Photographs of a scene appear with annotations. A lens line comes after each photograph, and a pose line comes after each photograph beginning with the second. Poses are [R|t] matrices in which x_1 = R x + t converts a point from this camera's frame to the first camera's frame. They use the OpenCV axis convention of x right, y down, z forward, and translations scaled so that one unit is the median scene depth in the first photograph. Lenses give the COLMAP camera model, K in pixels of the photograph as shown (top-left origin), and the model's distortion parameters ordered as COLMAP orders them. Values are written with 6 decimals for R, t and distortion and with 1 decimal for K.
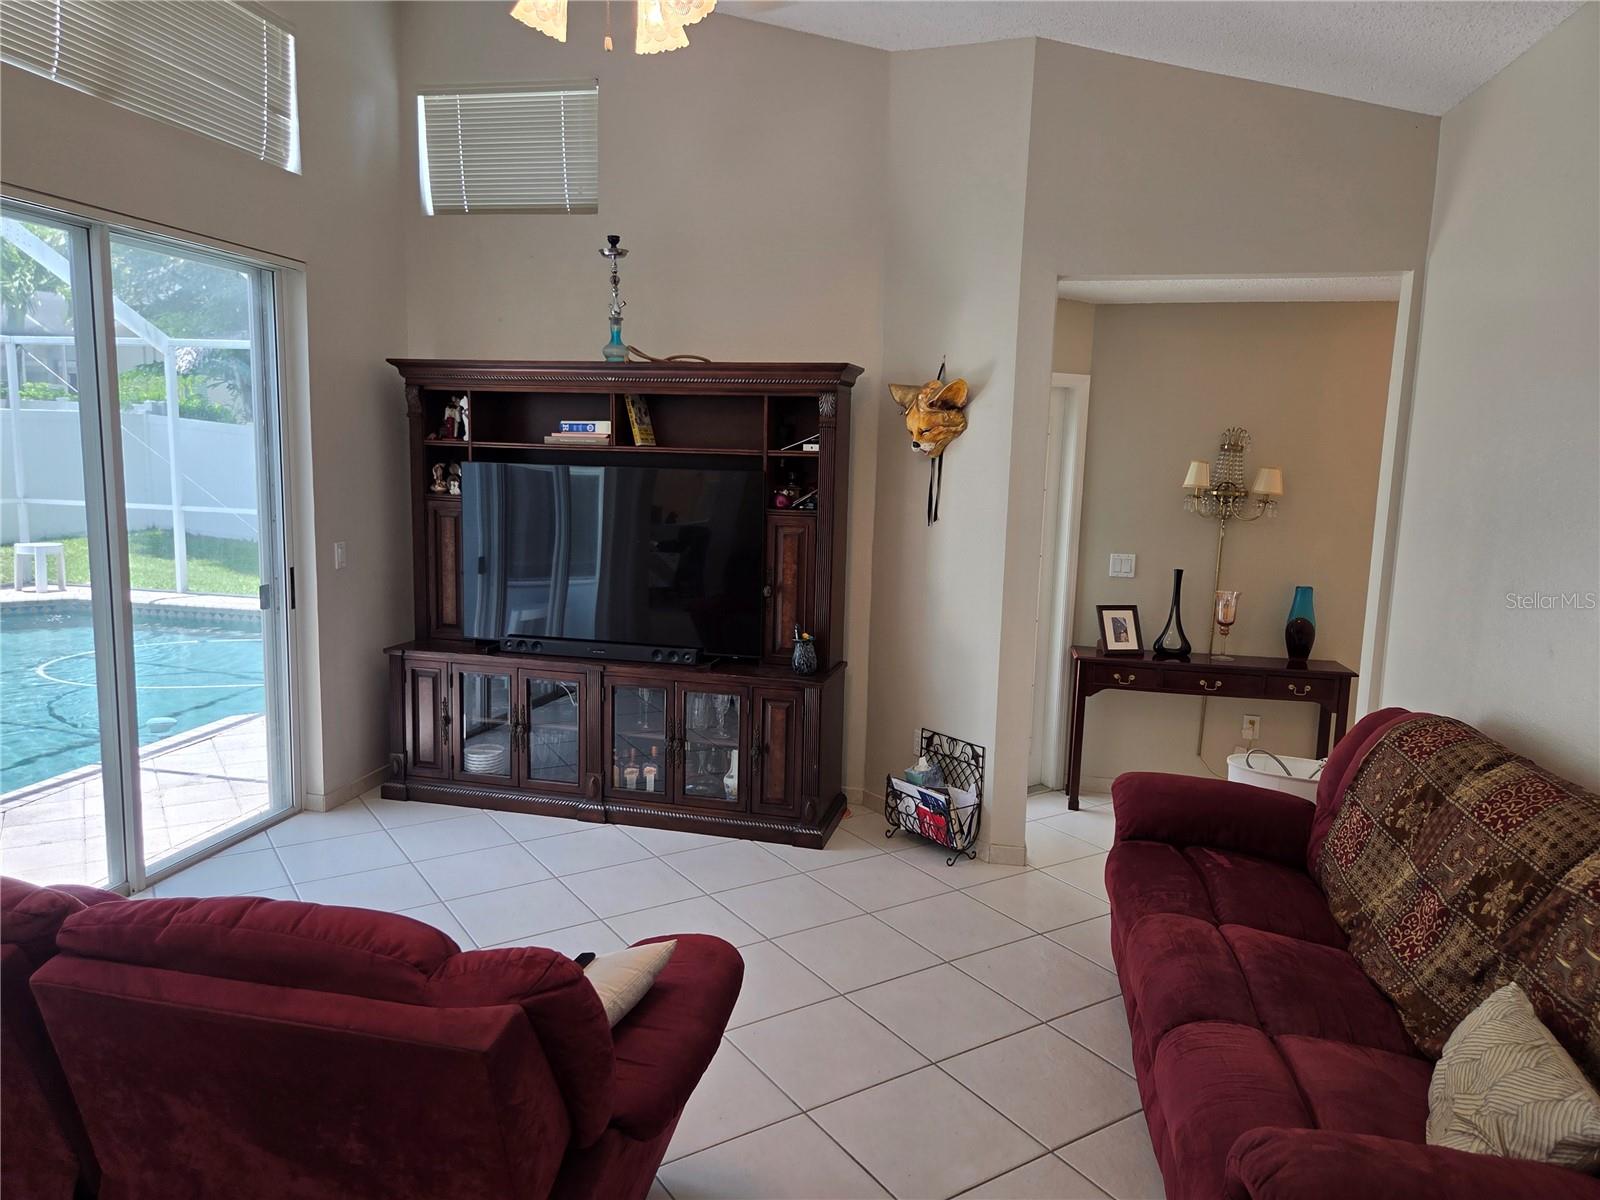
lens RADIAL K [[1091.0, 0, 798.4], [0, 1091.0, 598.7], [0, 0, 1]] dist [0.077962, -0.039685]
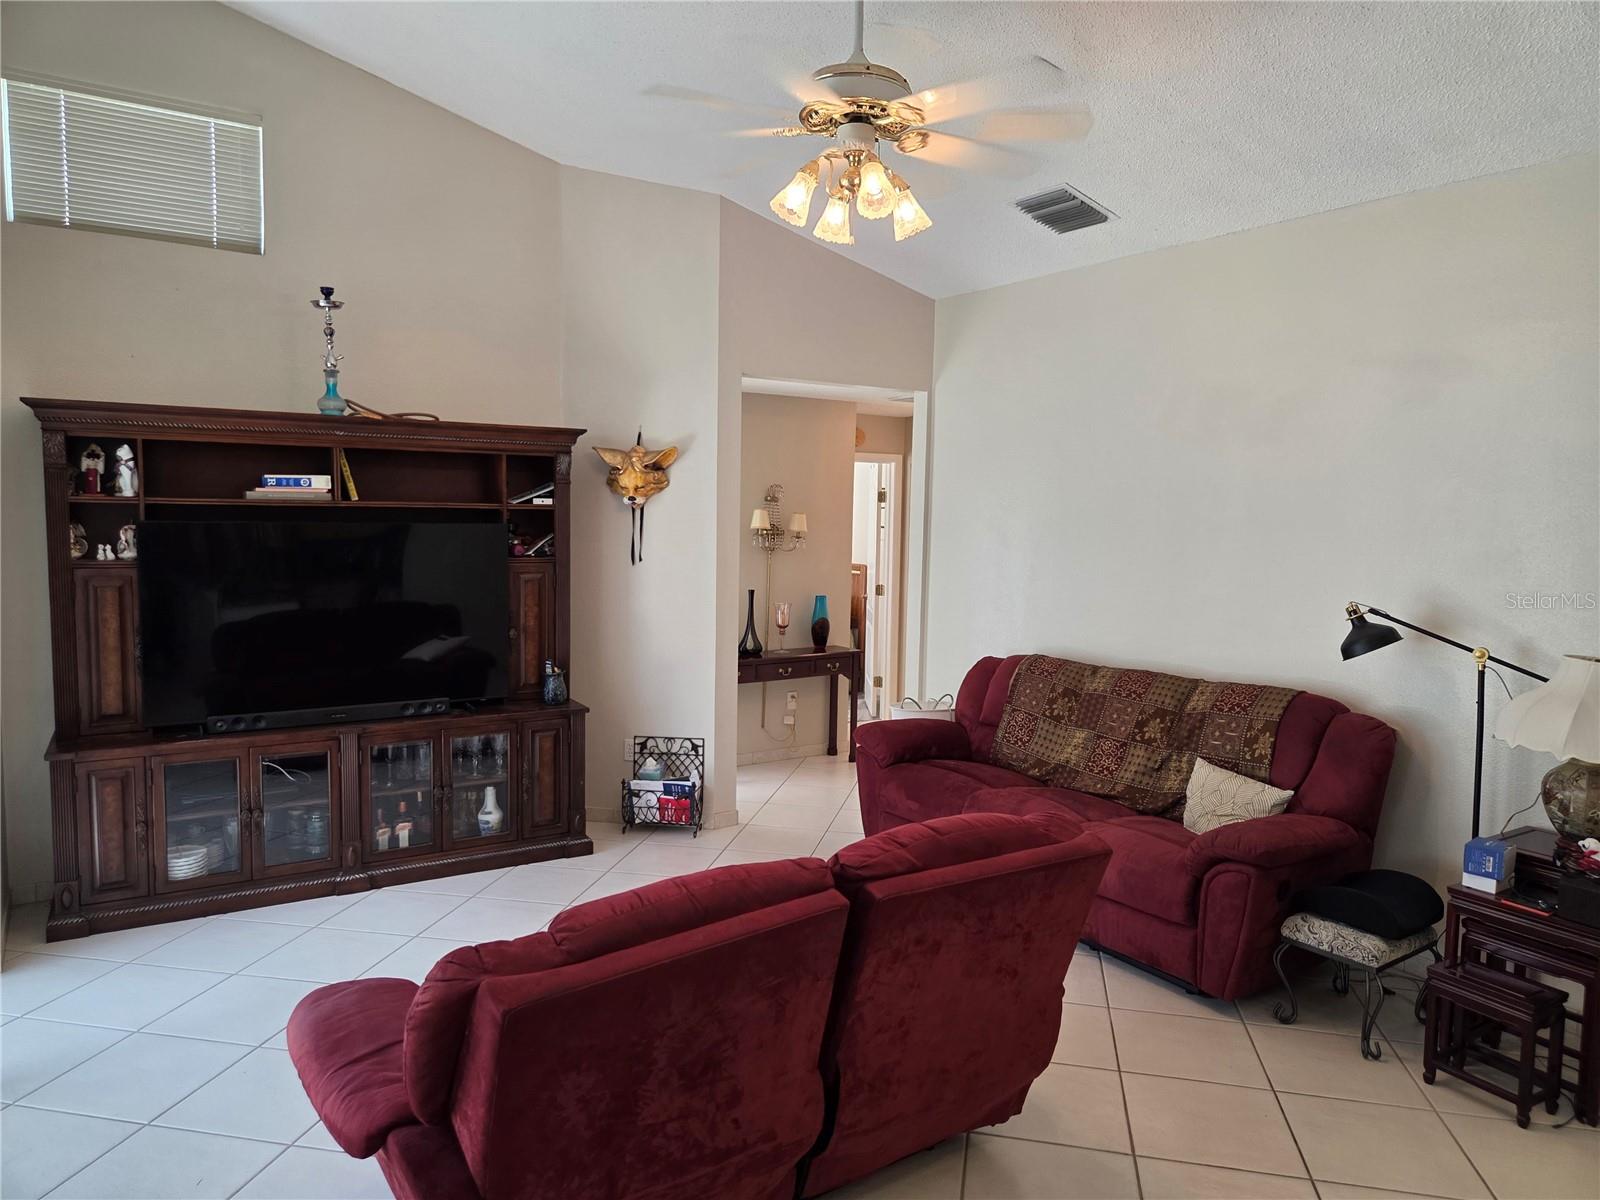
lens RADIAL K [[1091.0, 0, 817.0], [0, 1091.0, 604.3], [0, 0, 1]] dist [0.077962, -0.039685]
pose [[0.695997, -0.079012, 0.713684, -0.587475], [0.100060, 0.994902, 0.012566, -0.018973], [-0.711039, 0.062665, 0.700355, 0.019352]]
